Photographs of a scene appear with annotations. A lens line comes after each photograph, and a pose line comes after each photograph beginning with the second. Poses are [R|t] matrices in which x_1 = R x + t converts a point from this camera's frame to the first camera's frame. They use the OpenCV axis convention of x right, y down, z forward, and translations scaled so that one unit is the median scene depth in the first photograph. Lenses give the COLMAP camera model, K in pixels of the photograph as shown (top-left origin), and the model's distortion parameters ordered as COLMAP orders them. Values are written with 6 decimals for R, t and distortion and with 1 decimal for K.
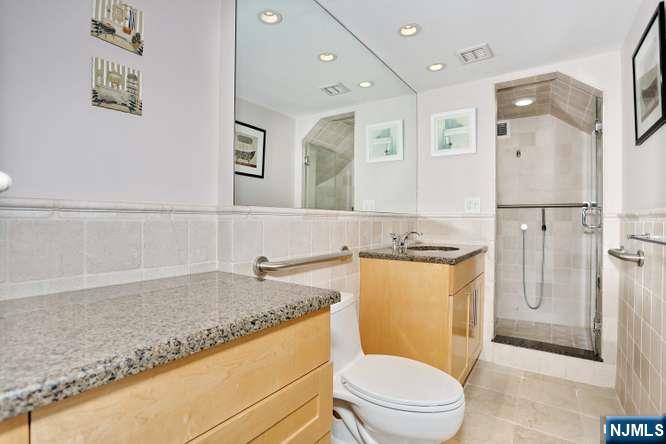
lens RADIAL K [[323.7, 0, 330.6], [0, 323.7, 221.1], [0, 0, 1]] dist [-0.072721, 0.030067]
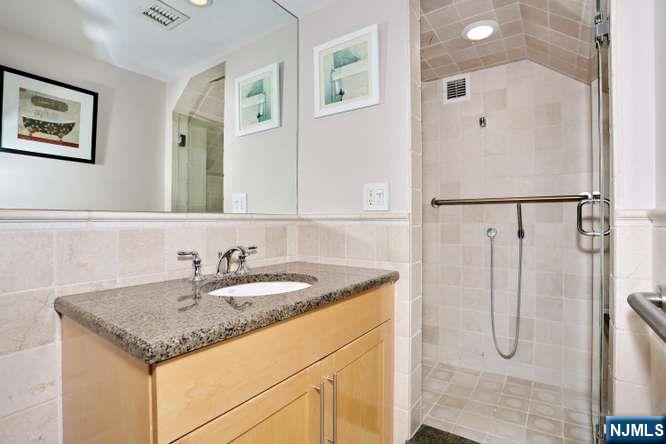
lens RADIAL K [[323.7, 0, 330.6], [0, 323.7, 221.1], [0, 0, 1]] dist [-0.072721, 0.030067]
pose [[0.999857, -0.006641, -0.015535, 0.315557], [0.006611, 0.999976, -0.001933, -0.006951], [0.015547, 0.001830, 0.999877, 0.363521]]
